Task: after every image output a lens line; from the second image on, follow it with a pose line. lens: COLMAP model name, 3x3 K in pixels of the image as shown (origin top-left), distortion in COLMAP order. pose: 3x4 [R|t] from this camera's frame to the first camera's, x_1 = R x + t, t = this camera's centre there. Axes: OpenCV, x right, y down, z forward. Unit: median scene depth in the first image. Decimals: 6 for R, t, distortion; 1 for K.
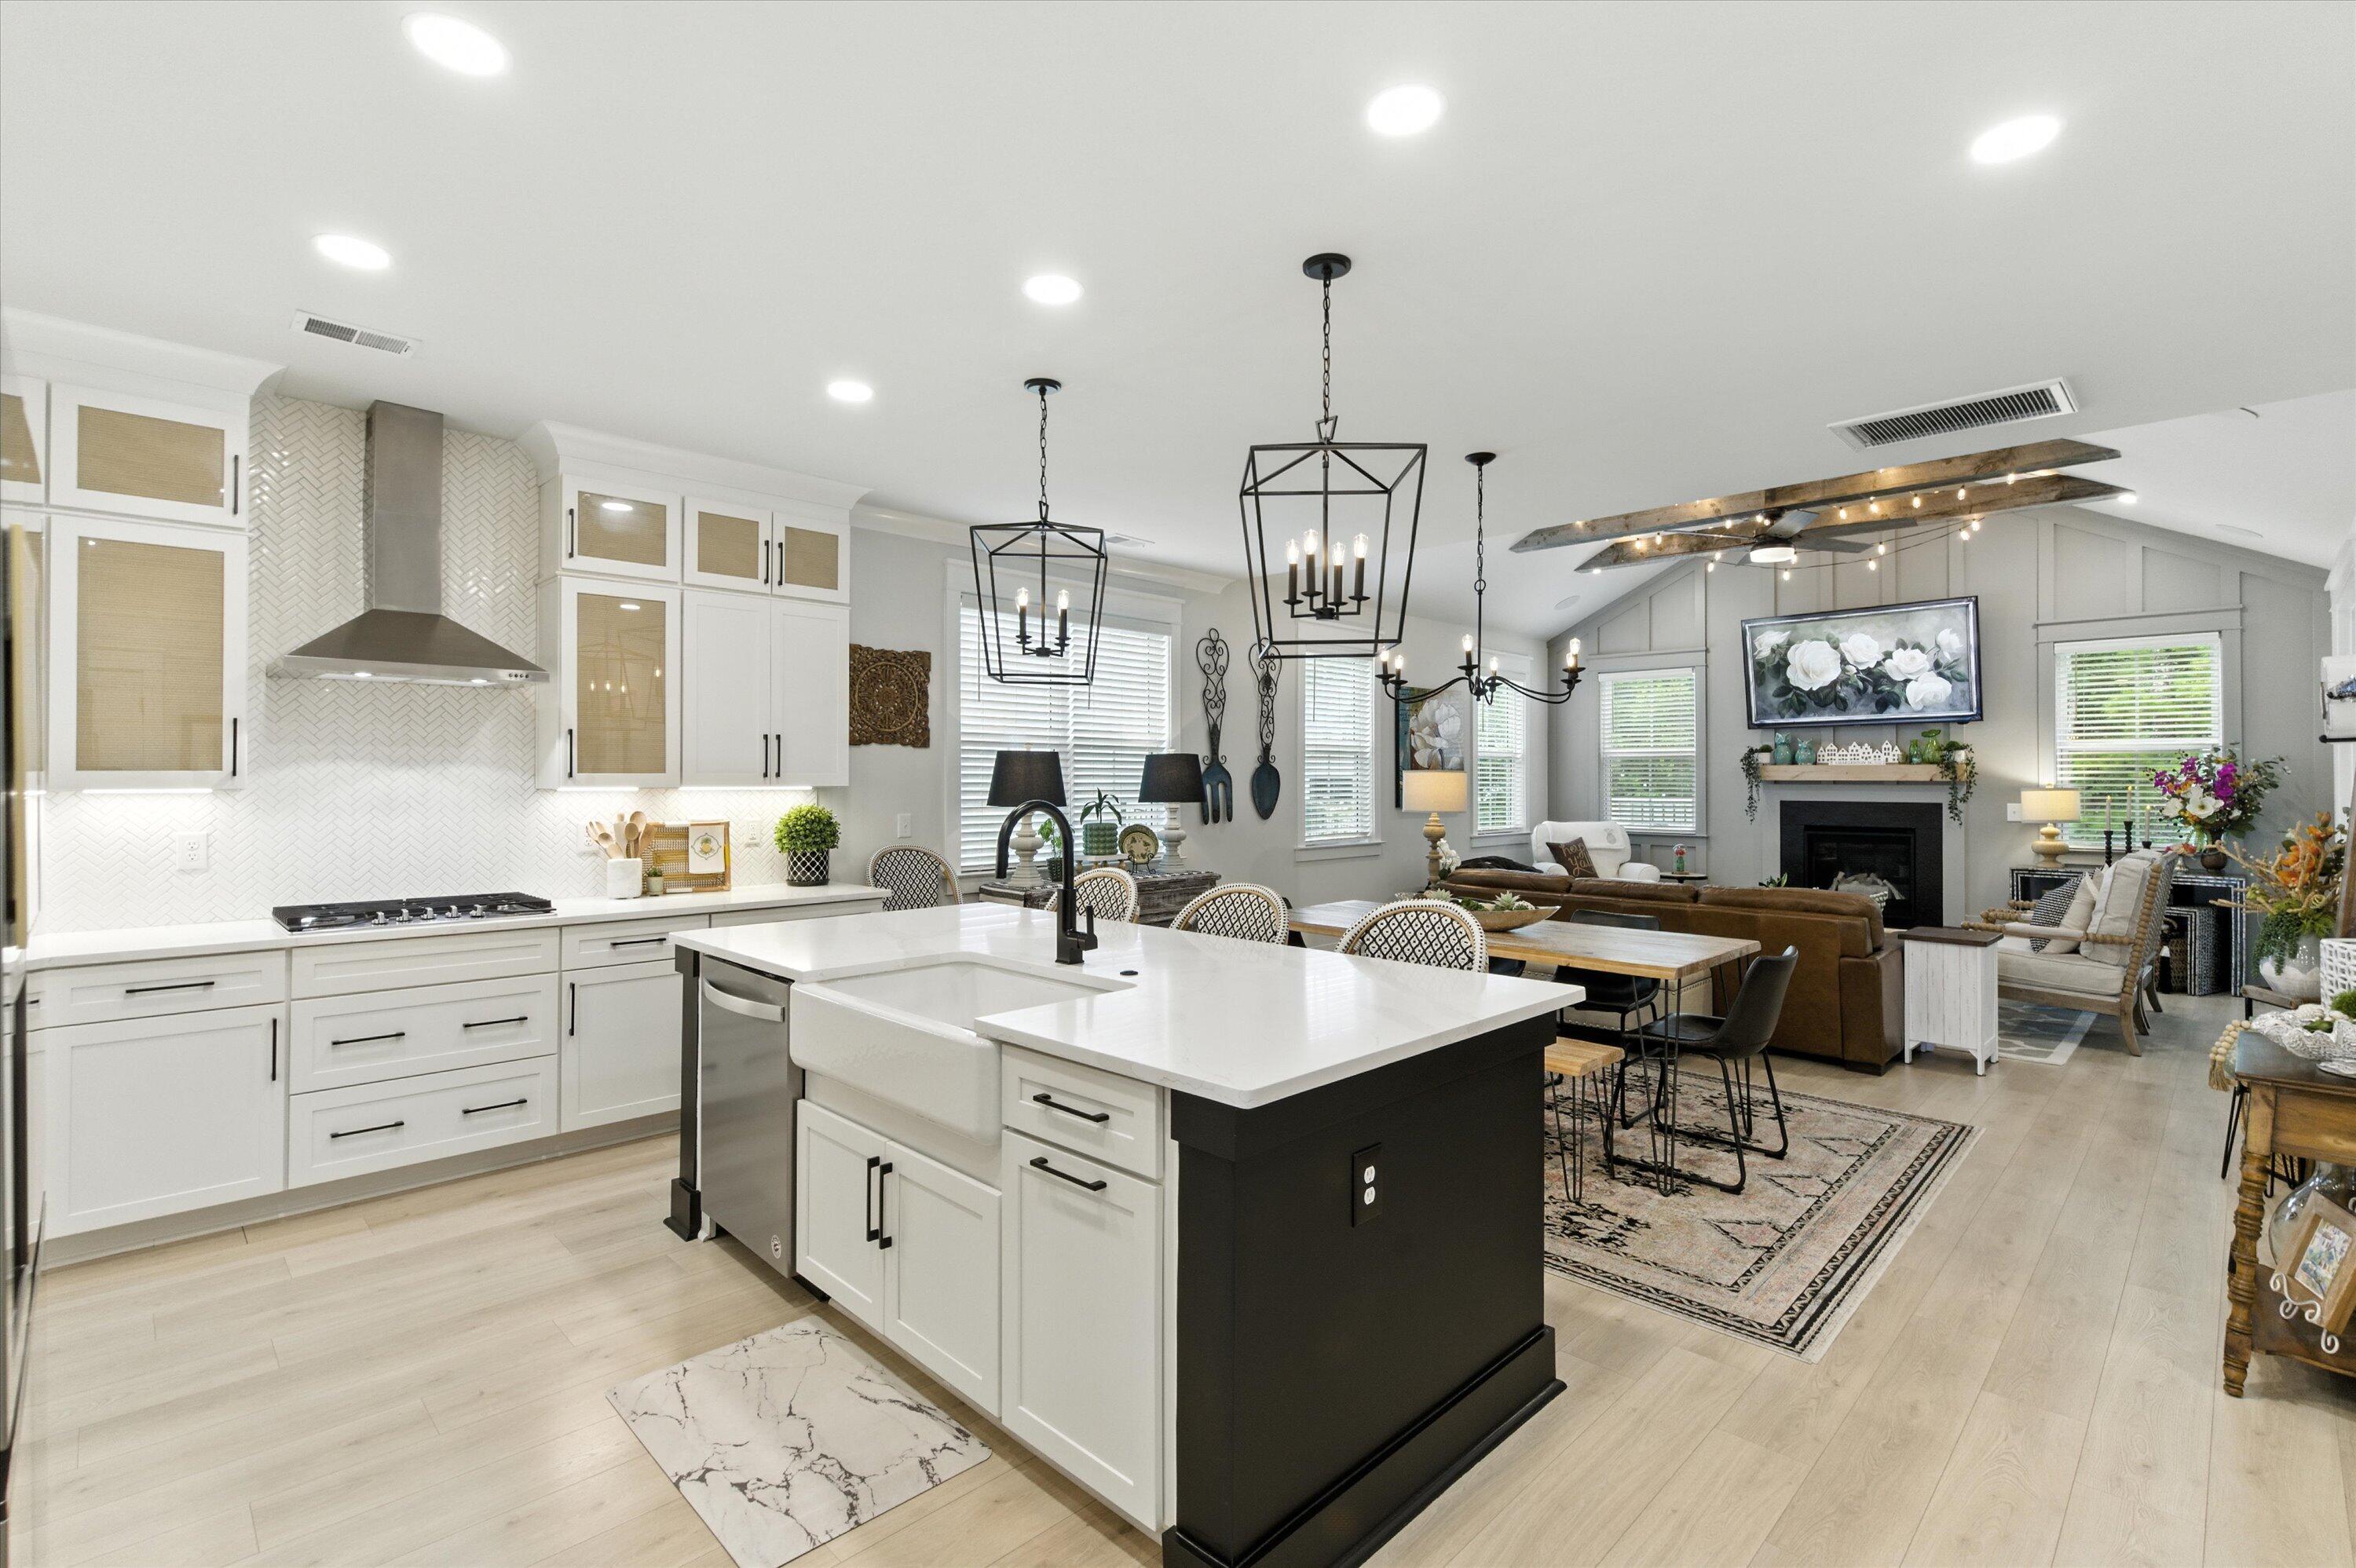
lens RADIAL K [[1092.4, 0, 1175.7], [0, 1092.4, 777.8], [0, 0, 1]] dist [0.002472, -0.000103]
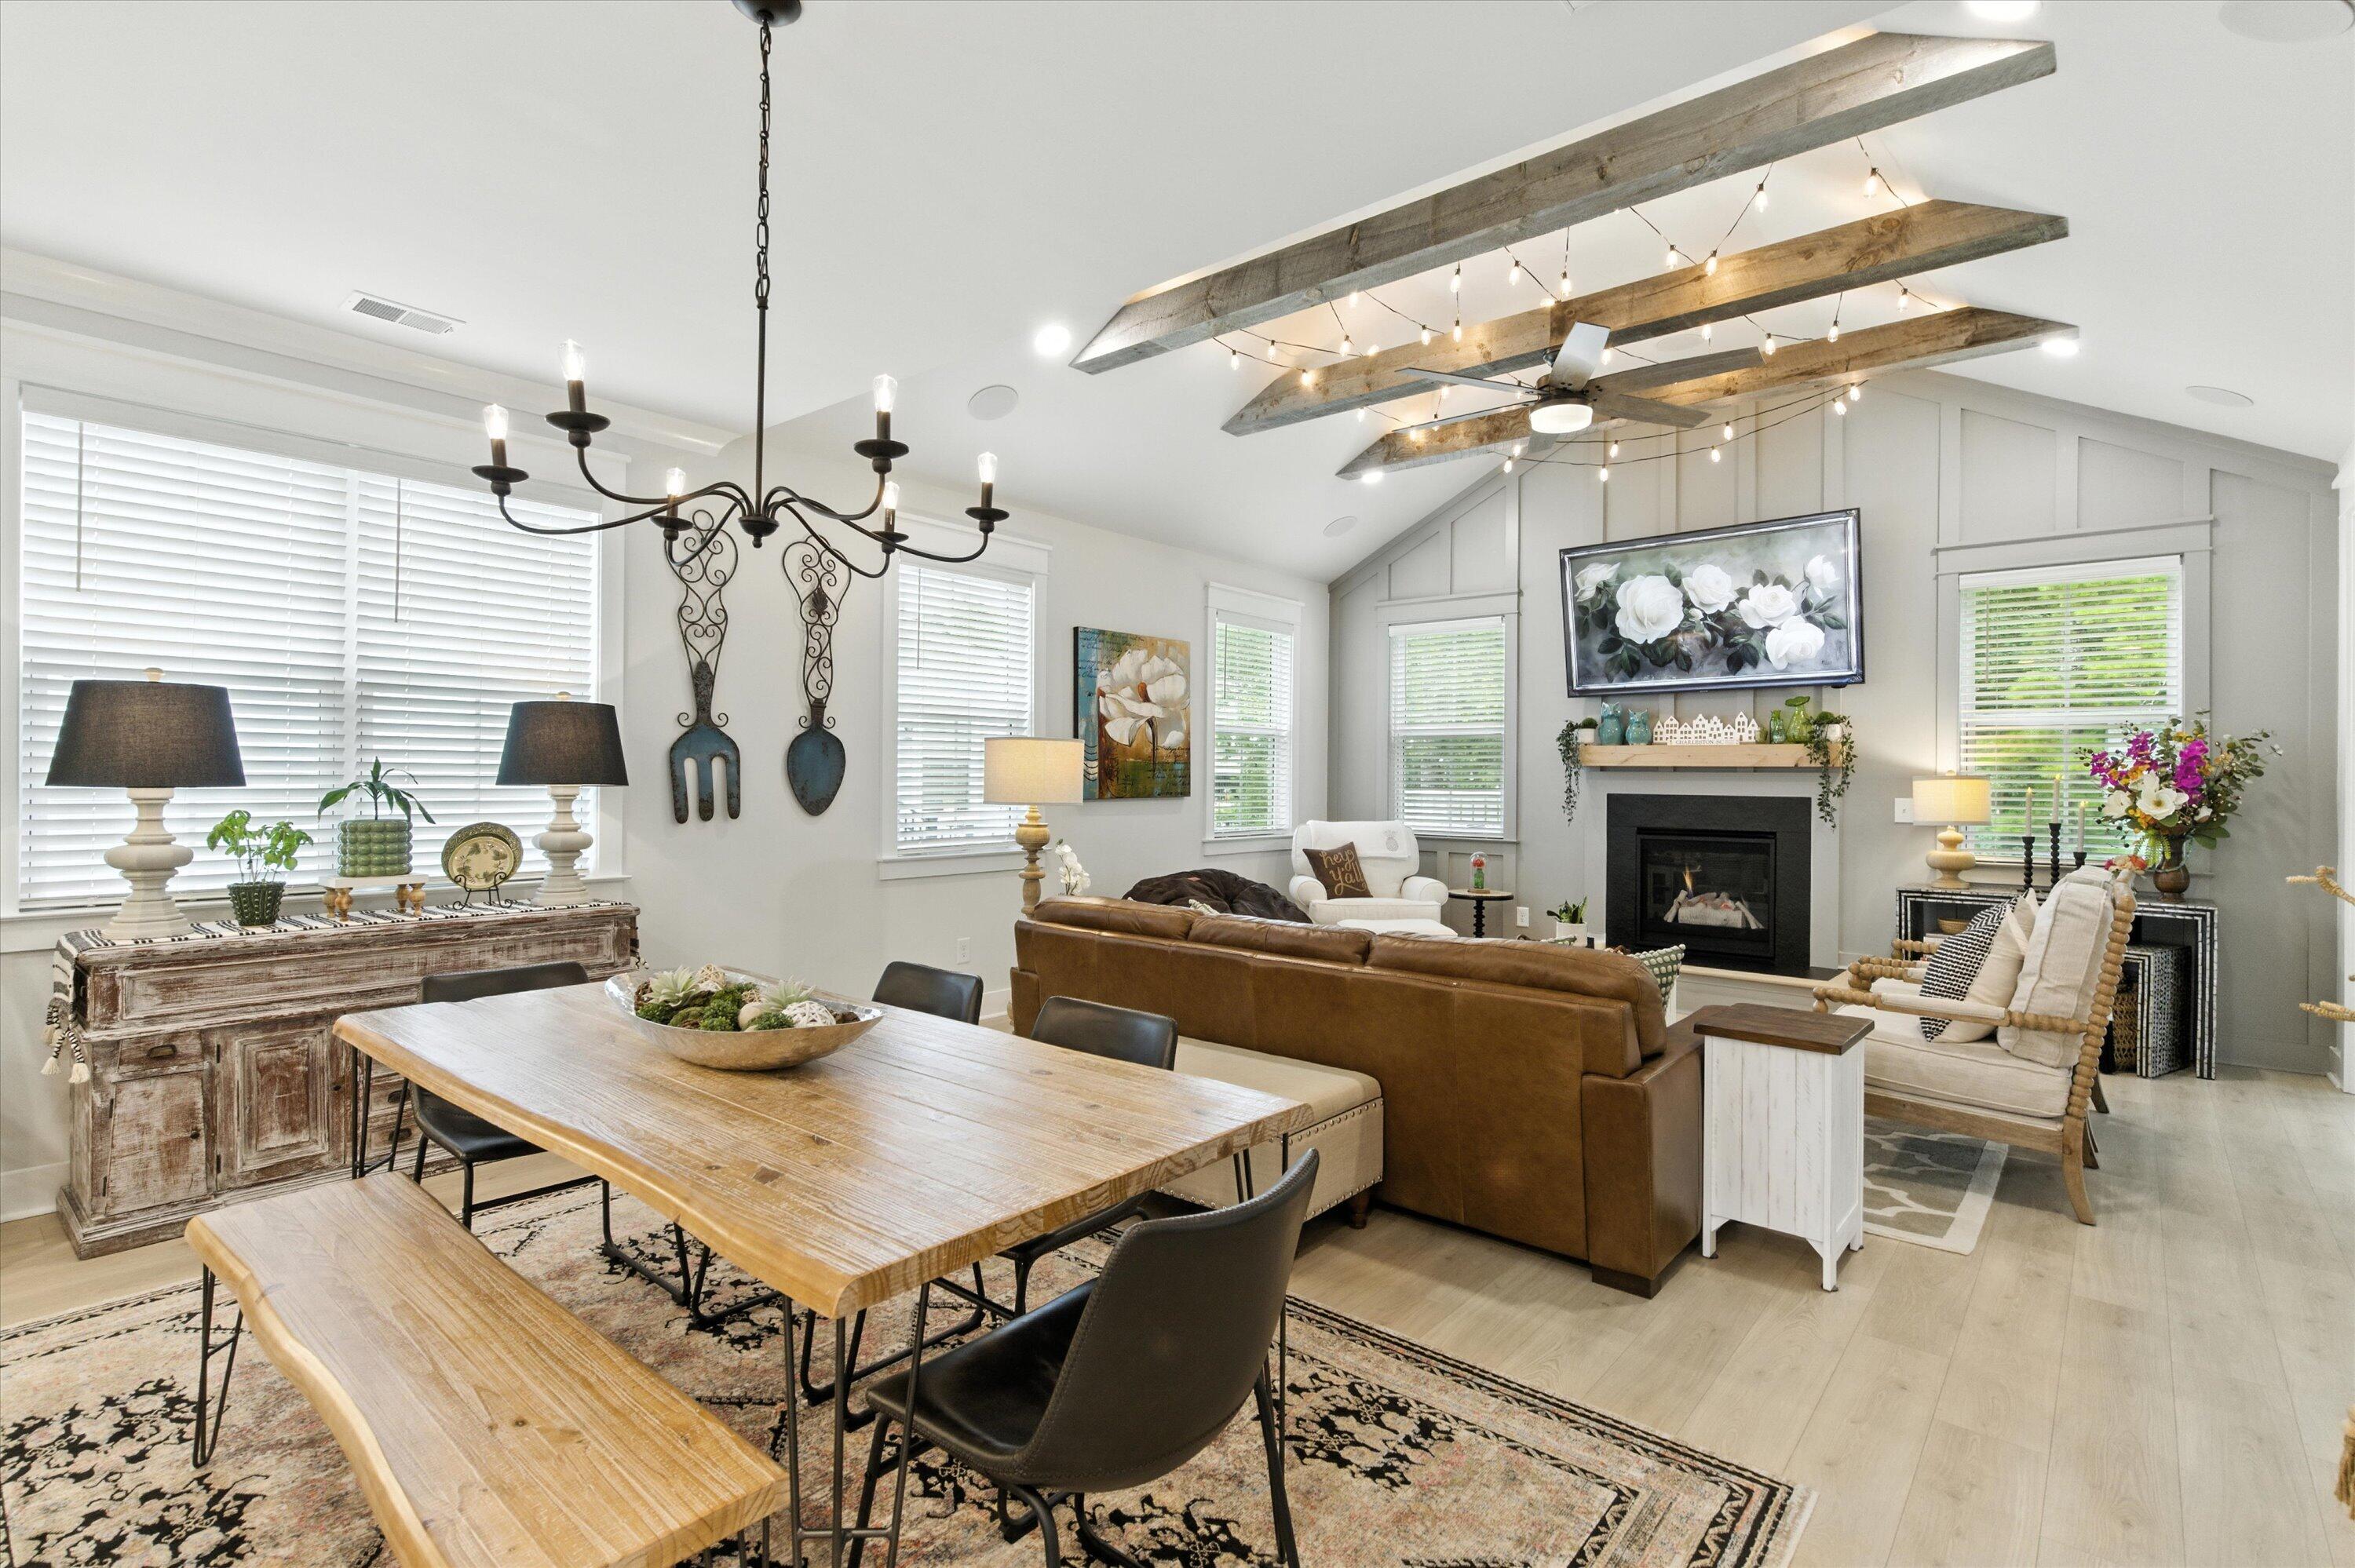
lens RADIAL K [[1133.7, 0, 1177.5], [0, 1133.7, 784.0], [0, 0, 1]] dist [0.000967, -0.000107]
pose [[0.996920, 0.006941, 0.078123, 0.231567], [-0.007559, 0.999942, 0.007613, 0.012095], [-0.078066, -0.008180, 0.996915, 0.293528]]
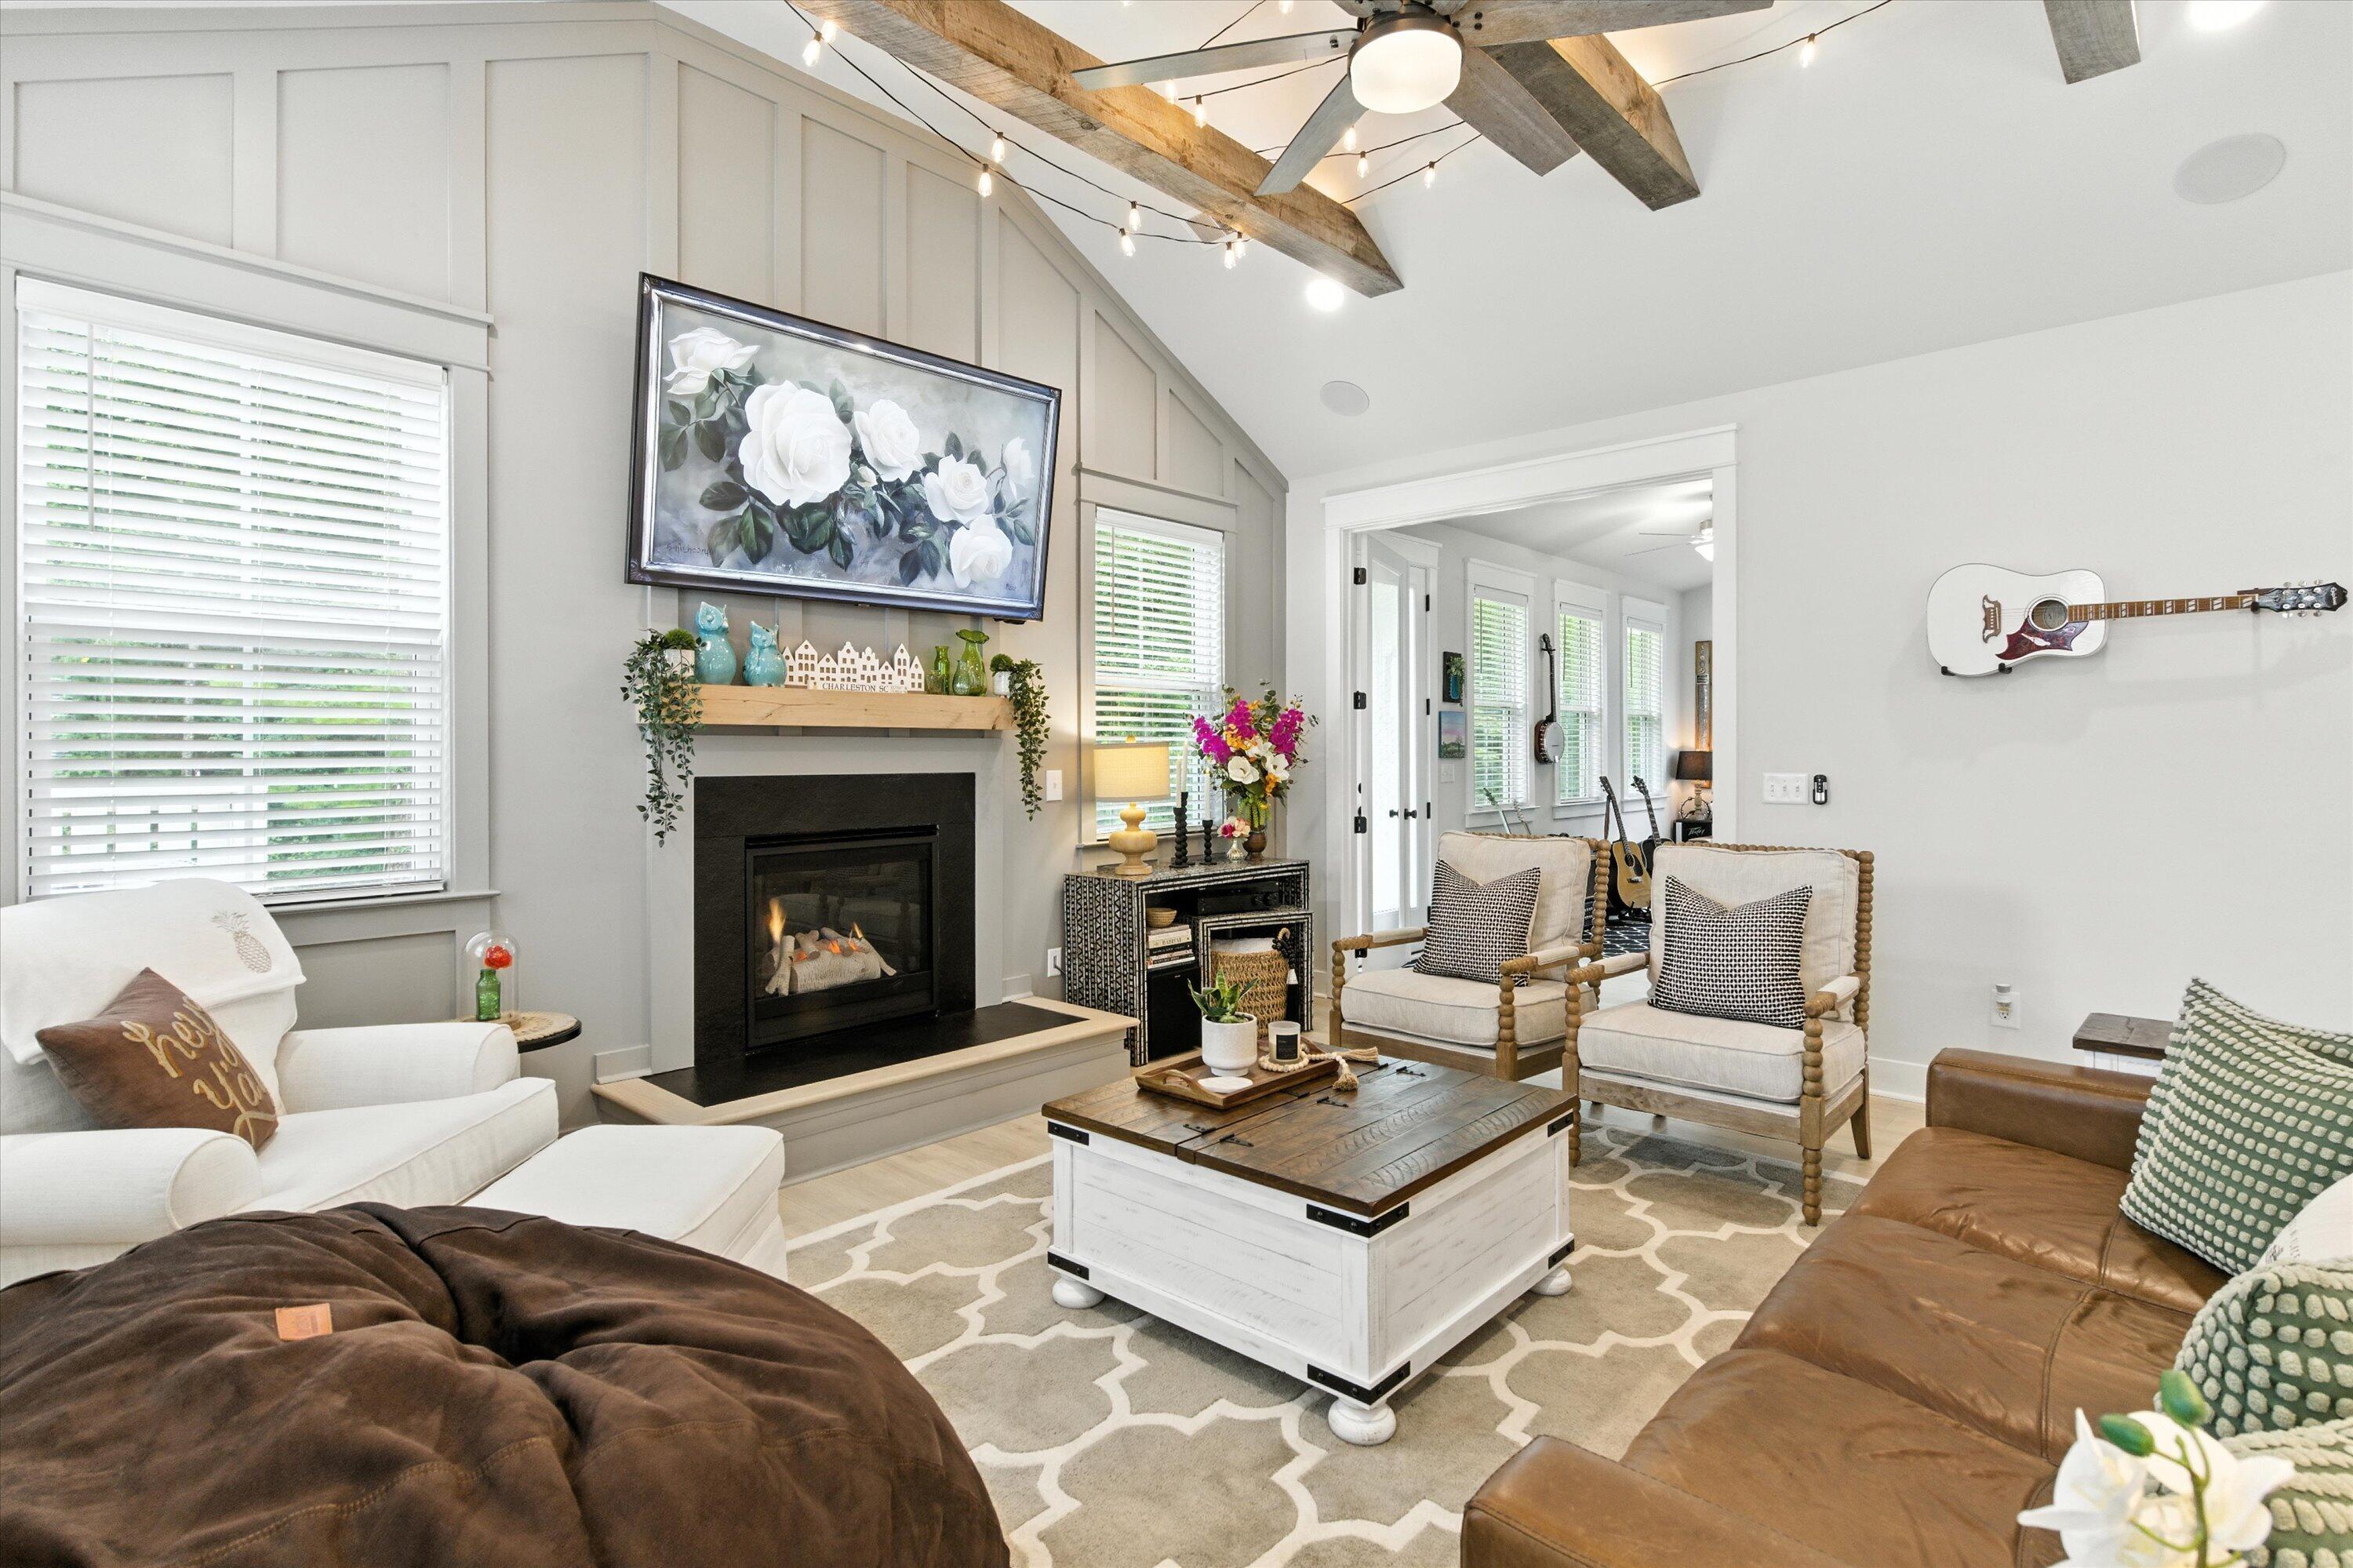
lens RADIAL K [[1141.1, 0, 1186.6], [0, 1141.1, 751.7], [0, 0, 1]] dist [-0.000685, -0.000151]
pose [[-0.042408, -0.002244, 0.999098, 0.160418], [0.000314, 0.999997, 0.002259, 0.012630], [-0.999100, 0.000409, -0.042407, 0.963652]]
